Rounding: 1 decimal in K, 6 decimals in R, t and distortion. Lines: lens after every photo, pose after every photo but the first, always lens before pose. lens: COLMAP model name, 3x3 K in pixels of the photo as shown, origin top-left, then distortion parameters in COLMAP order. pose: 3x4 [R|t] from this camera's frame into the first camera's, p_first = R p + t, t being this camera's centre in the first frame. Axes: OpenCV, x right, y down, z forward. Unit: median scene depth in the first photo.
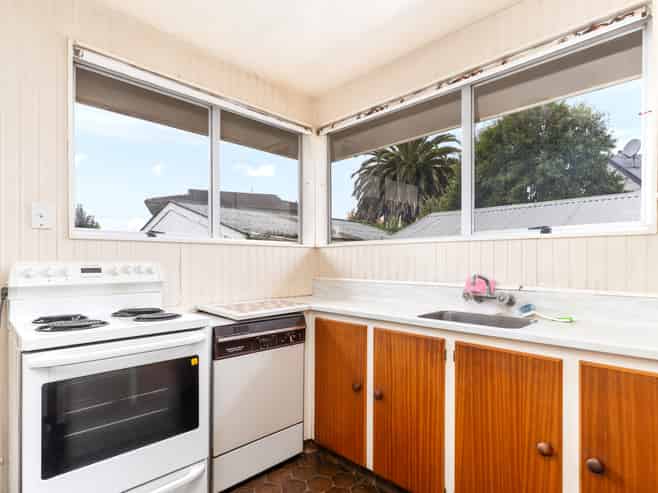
lens RADIAL K [[361.4, 0, 321.3], [0, 361.4, 258.0], [0, 0, 1]] dist [0.003889, -0.000825]
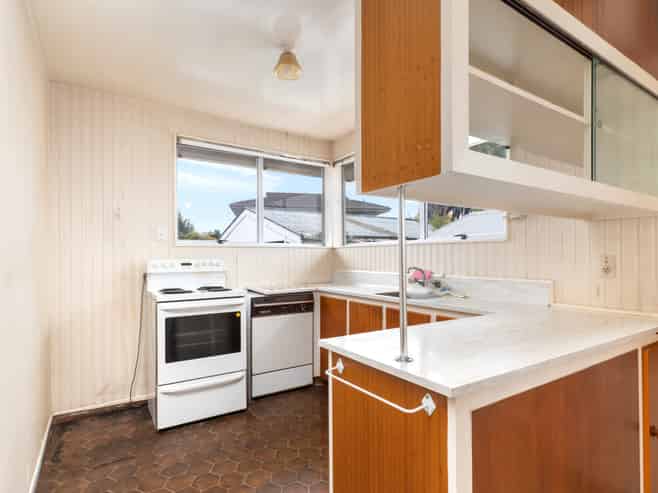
lens RADIAL K [[361.4, 0, 327.5], [0, 361.4, 250.9], [0, 0, 1]] dist [0.003889, -0.000825]
pose [[0.980797, -0.007273, -0.194894, 0.358430], [0.006337, 0.999965, -0.005425, -0.016053], [0.194926, 0.004086, 0.980809, -0.555836]]
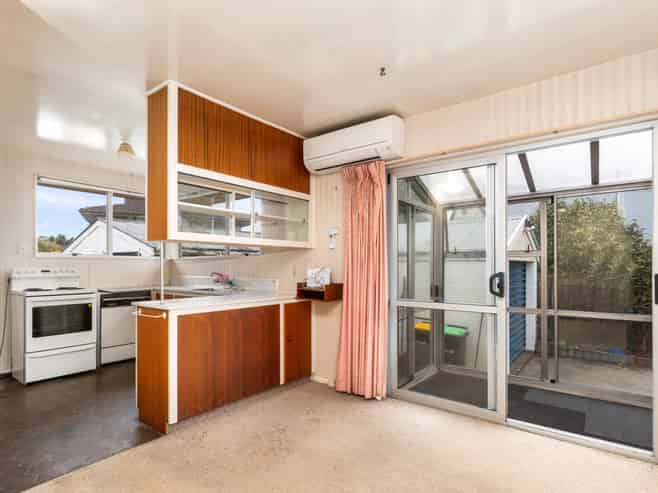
lens RADIAL K [[361.4, 0, 327.5], [0, 361.4, 263.0], [0, 0, 1]] dist [0.003889, -0.000825]
pose [[0.989805, 0.002181, 0.142415, 0.807481], [-0.002179, 0.999998, -0.000171, -0.021612], [-0.142415, -0.000141, 0.989807, -1.522059]]
